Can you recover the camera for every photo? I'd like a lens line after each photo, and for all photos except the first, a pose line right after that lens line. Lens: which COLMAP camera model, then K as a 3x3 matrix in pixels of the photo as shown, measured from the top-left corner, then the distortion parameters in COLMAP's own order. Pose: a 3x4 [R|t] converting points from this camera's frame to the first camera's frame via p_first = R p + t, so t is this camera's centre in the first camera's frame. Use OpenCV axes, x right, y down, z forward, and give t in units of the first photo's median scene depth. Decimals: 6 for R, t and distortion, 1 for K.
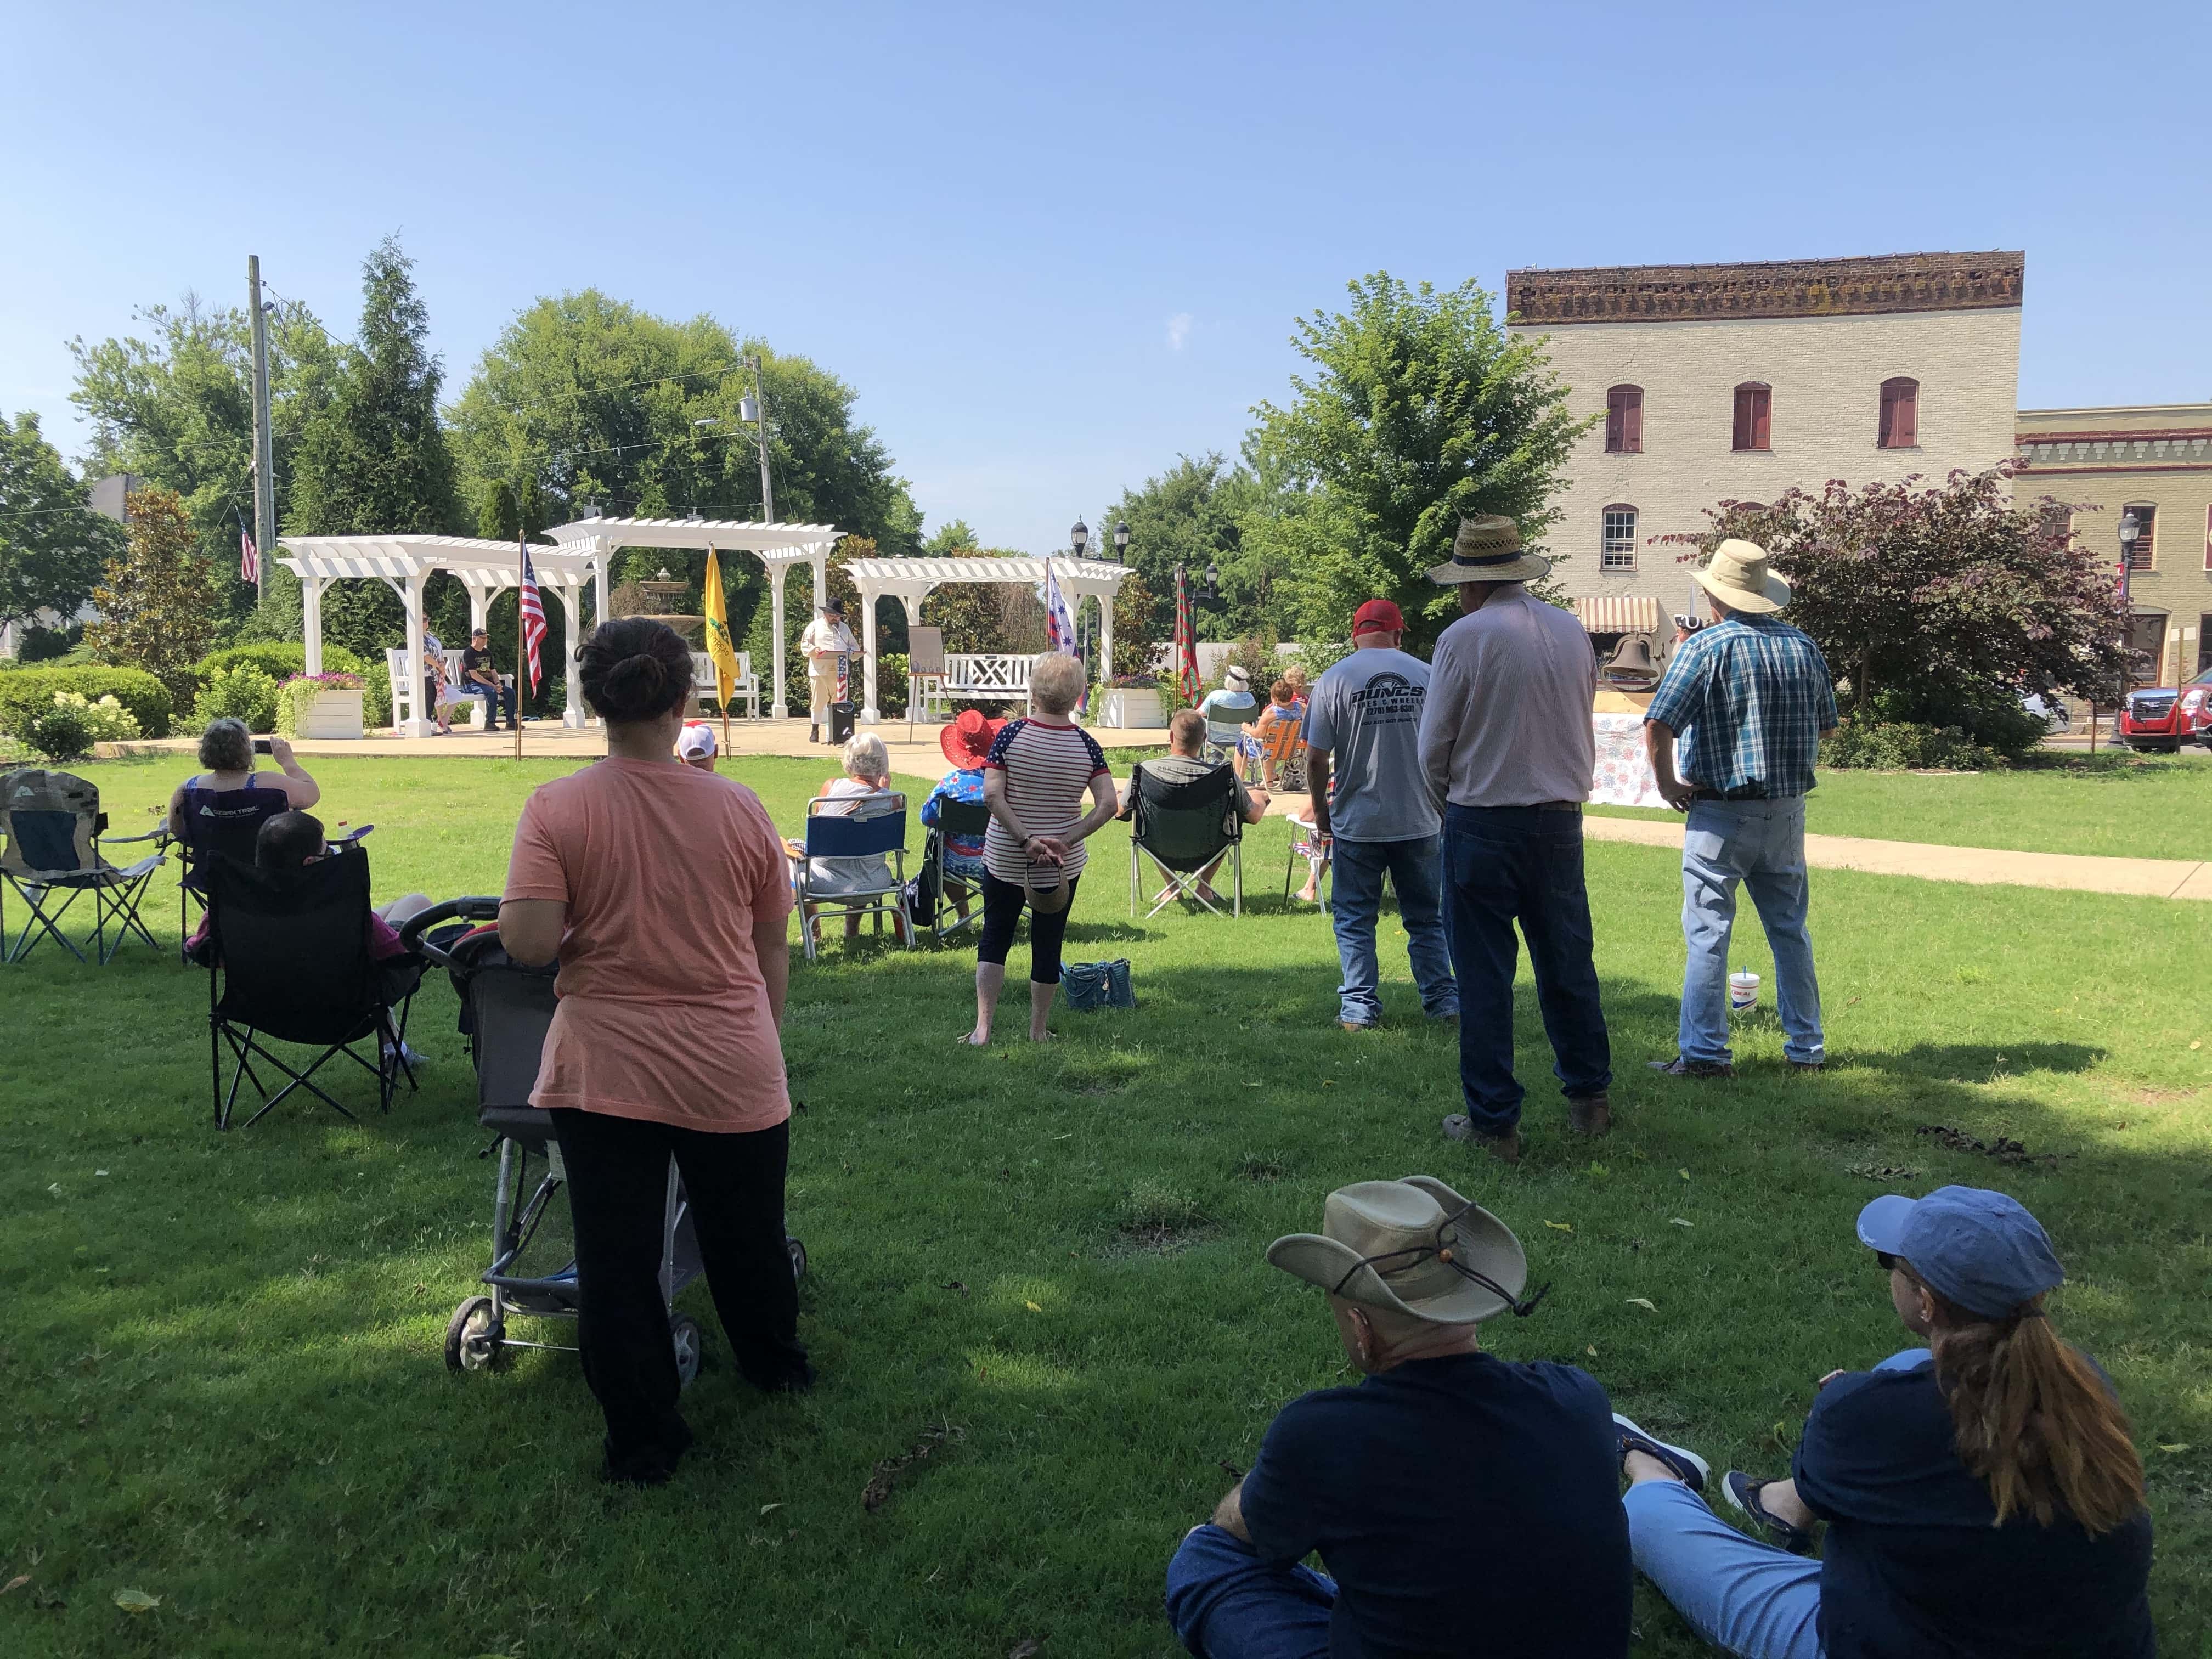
lens RADIAL K [[1968.4, 0, 1106.0], [0, 1968.4, 829.5], [0, 0, 1]] dist [-0.003635, -0.008524]
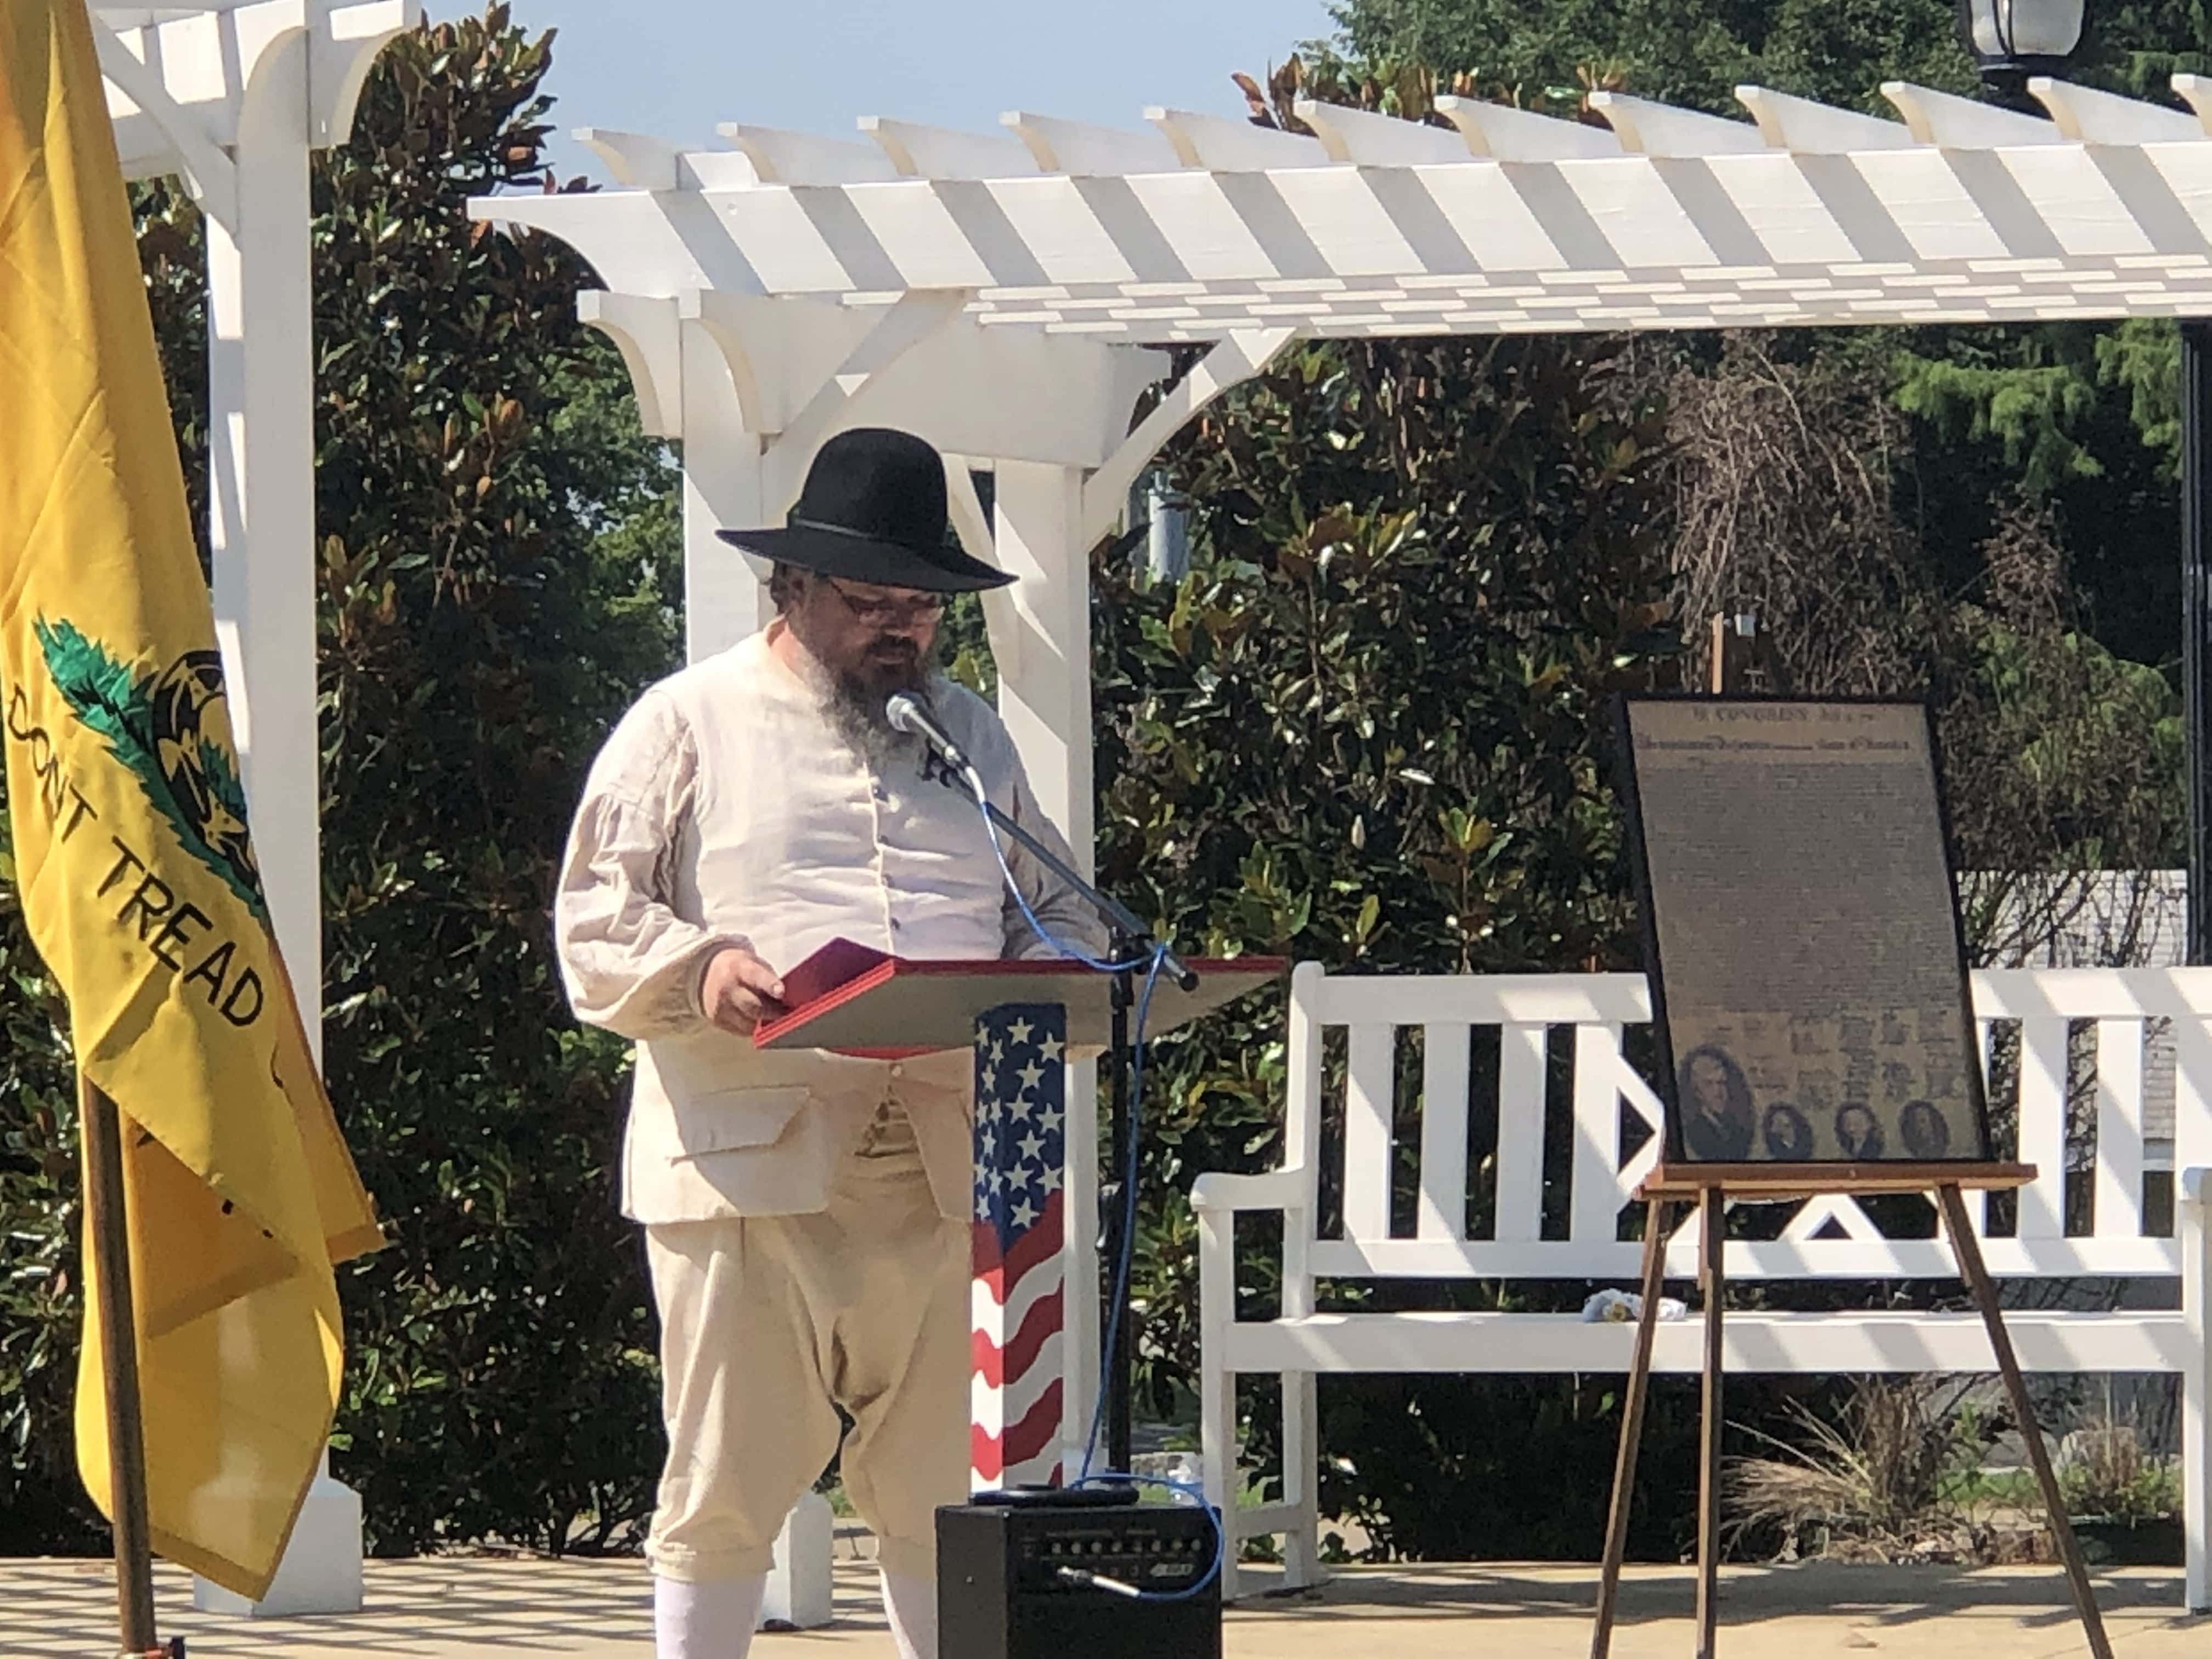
lens RADIAL K [[11888.7, 0, 1106.0], [0, 11888.7, 829.5], [0, 0, 1]] dist [-0.209733, -5.469754]
pose [[0.999206, -0.016485, 0.036266, -0.107244], [0.020002, 0.994901, -0.098849, -0.027120], [-0.034452, 0.099496, 0.994441, 0.287434]]
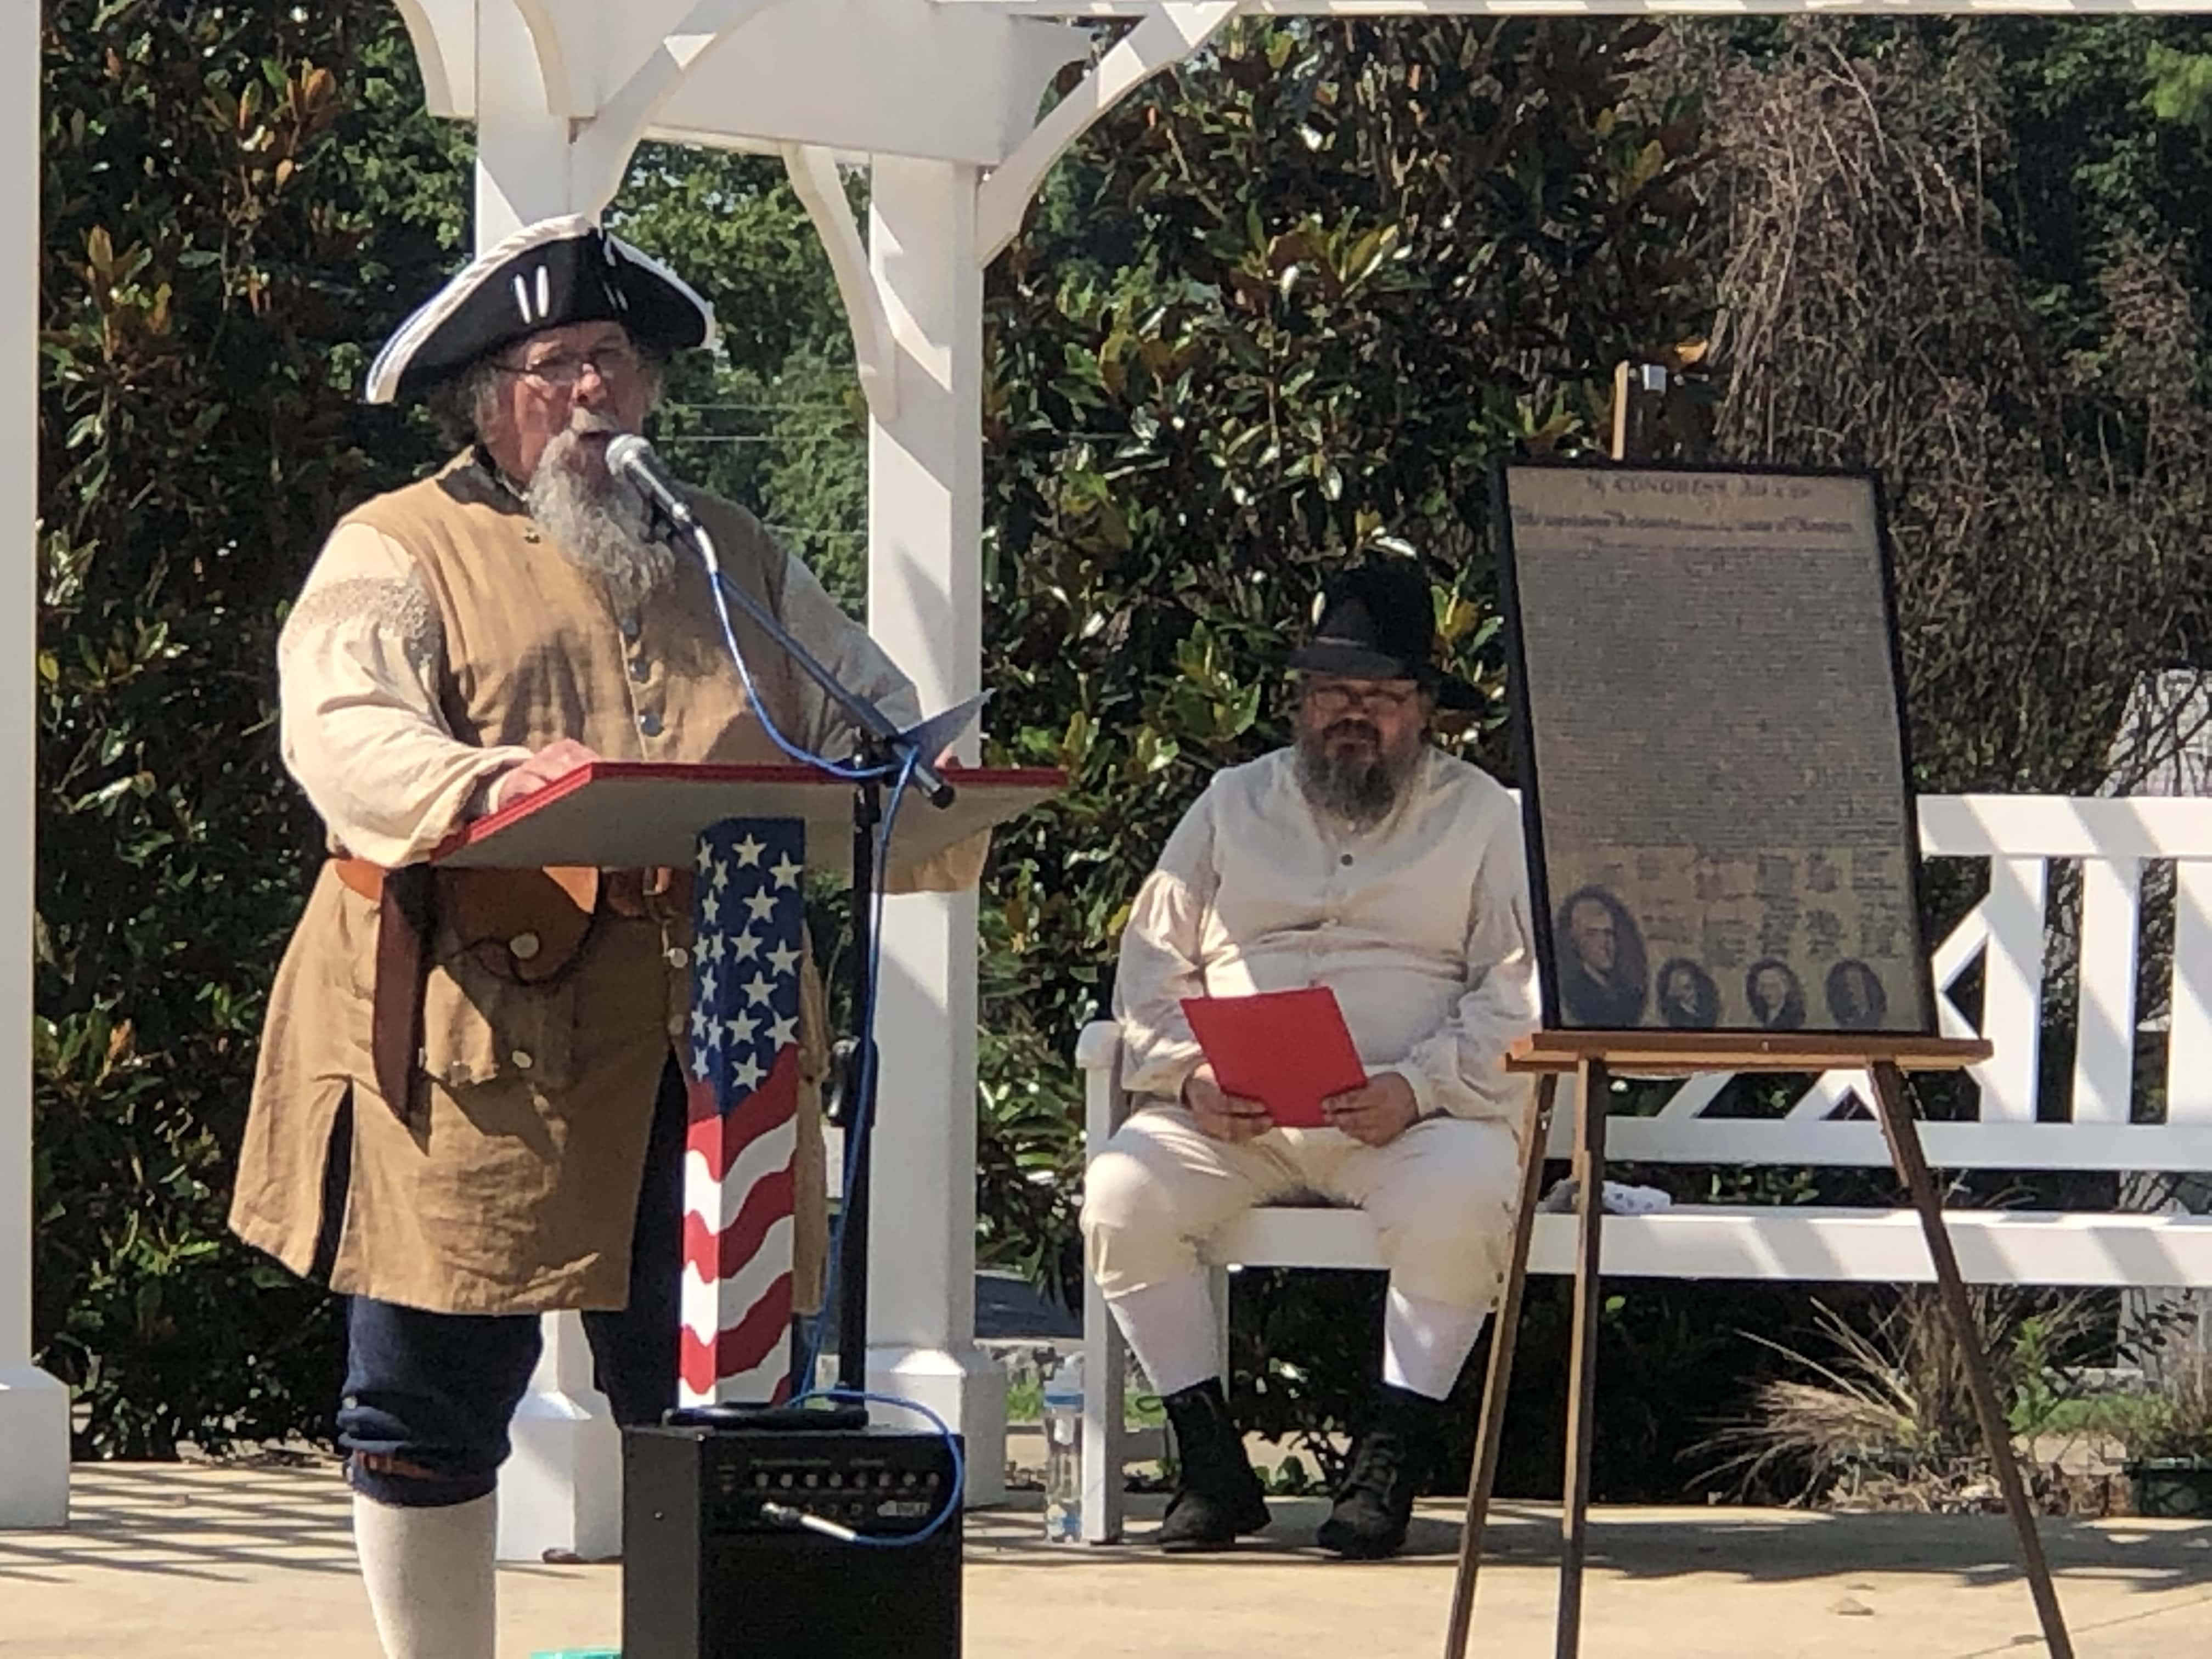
lens RADIAL K [[14214.6, 0, 1106.0], [0, 14214.6, 829.5], [0, 0, 1]] dist [-0.190876, -3.631667]
pose [[0.999726, 0.005320, 0.022805, -0.094087], [-0.003432, 0.996623, -0.082037, -0.028312], [-0.023165, 0.081936, 0.996368, 0.293127]]
